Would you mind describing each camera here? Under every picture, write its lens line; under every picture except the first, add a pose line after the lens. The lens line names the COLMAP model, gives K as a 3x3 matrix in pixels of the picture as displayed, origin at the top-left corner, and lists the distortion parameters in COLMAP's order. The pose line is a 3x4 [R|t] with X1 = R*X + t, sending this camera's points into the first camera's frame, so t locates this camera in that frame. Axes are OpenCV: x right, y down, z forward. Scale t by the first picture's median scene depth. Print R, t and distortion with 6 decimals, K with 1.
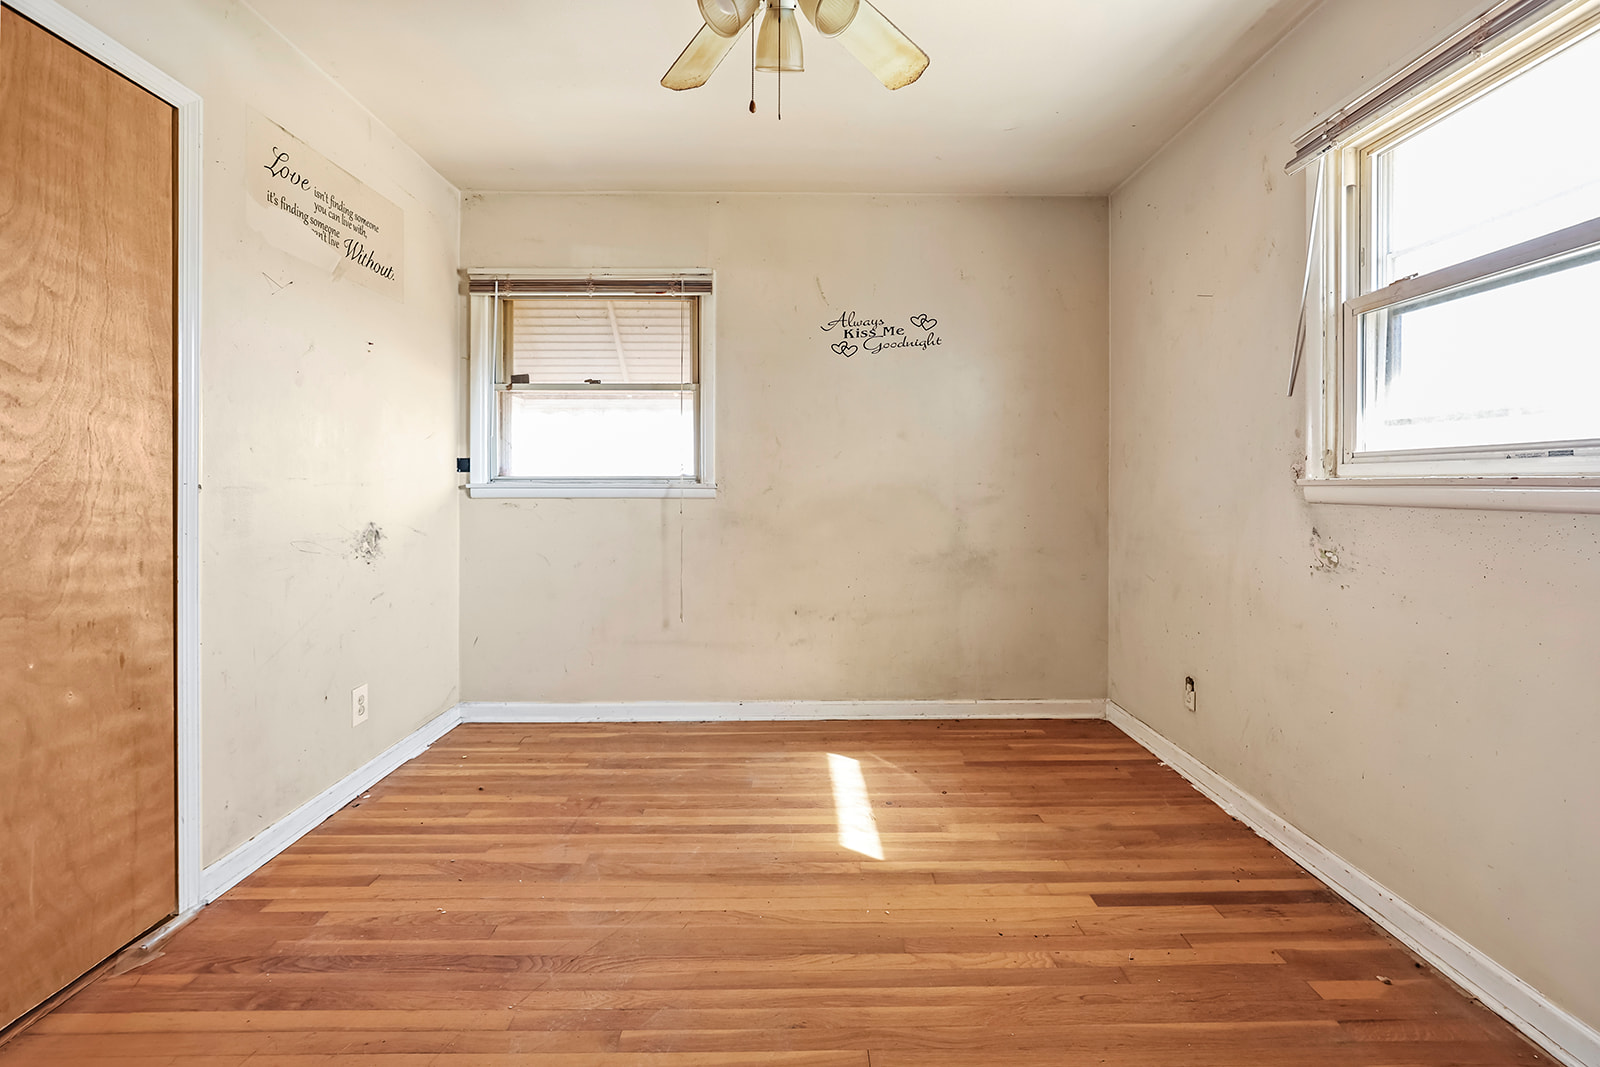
lens RADIAL K [[738.7, 0, 796.3], [0, 738.7, 486.4], [0, 0, 1]] dist [-0.015218, 0.004250]
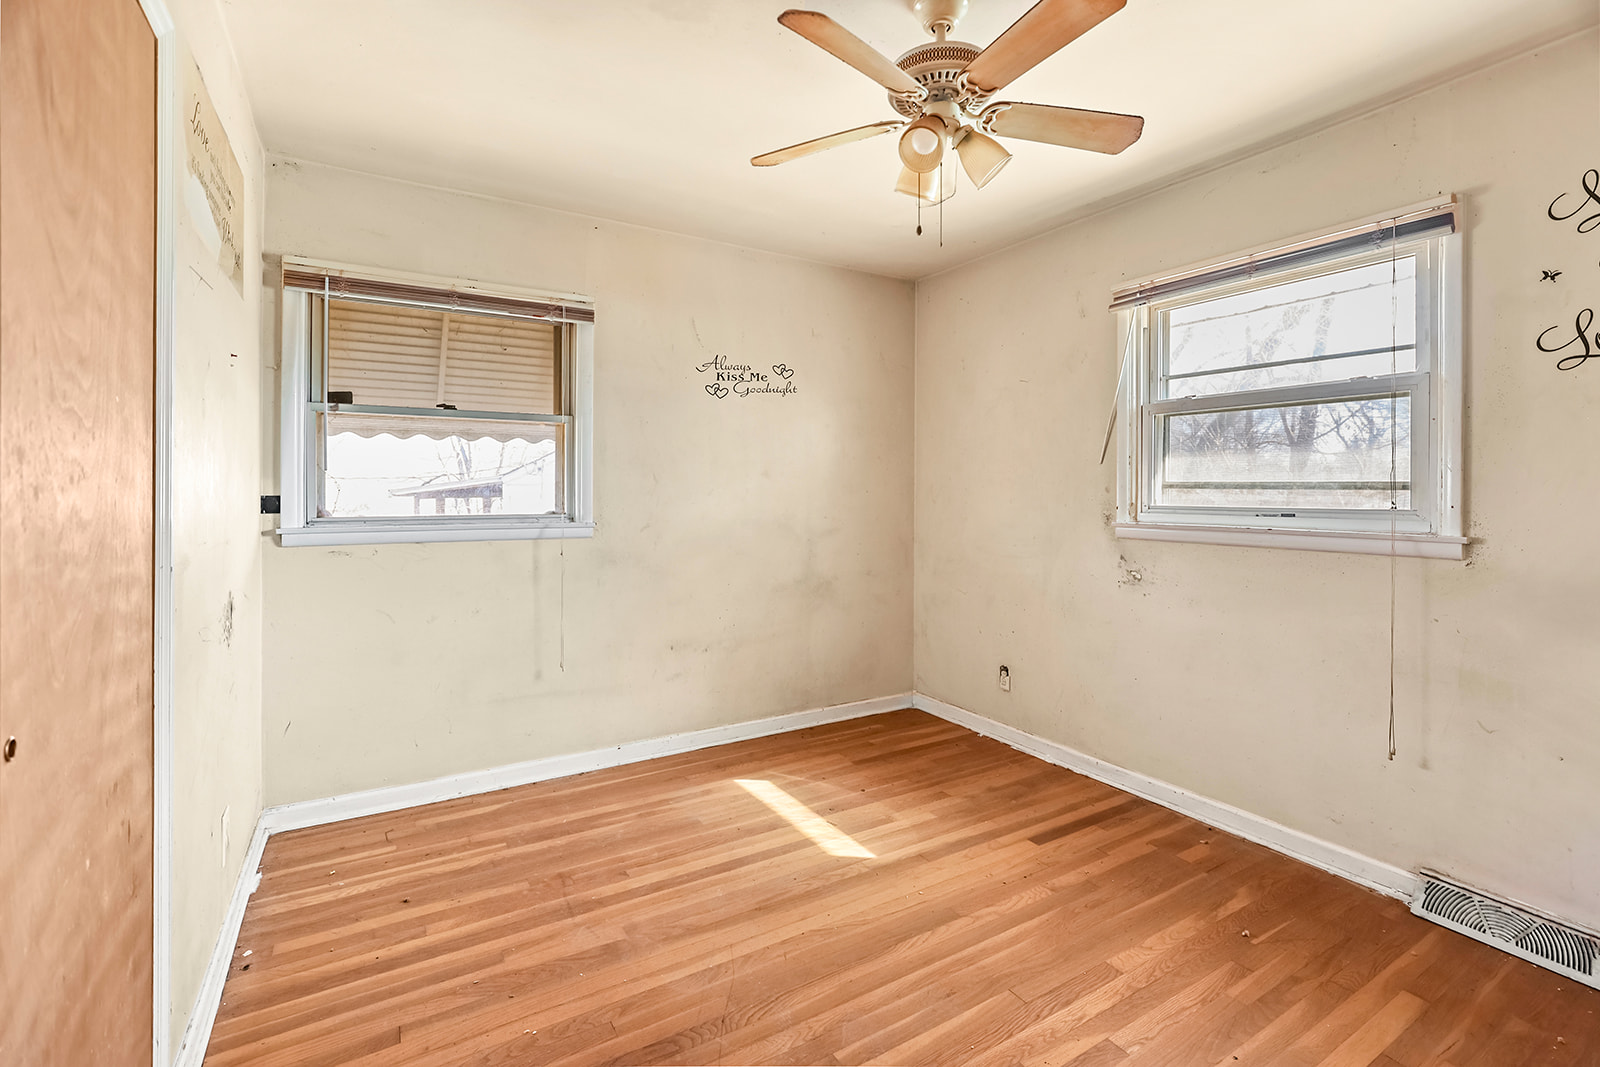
lens RADIAL K [[738.7, 0, 822.3], [0, 738.7, 490.9], [0, 0, 1]] dist [-0.015218, 0.004250]
pose [[0.852952, 0.002542, 0.521984, -0.438555], [-0.000947, 0.999994, -0.003321, -0.050809], [-0.521989, 0.002338, 0.852949, 0.037790]]
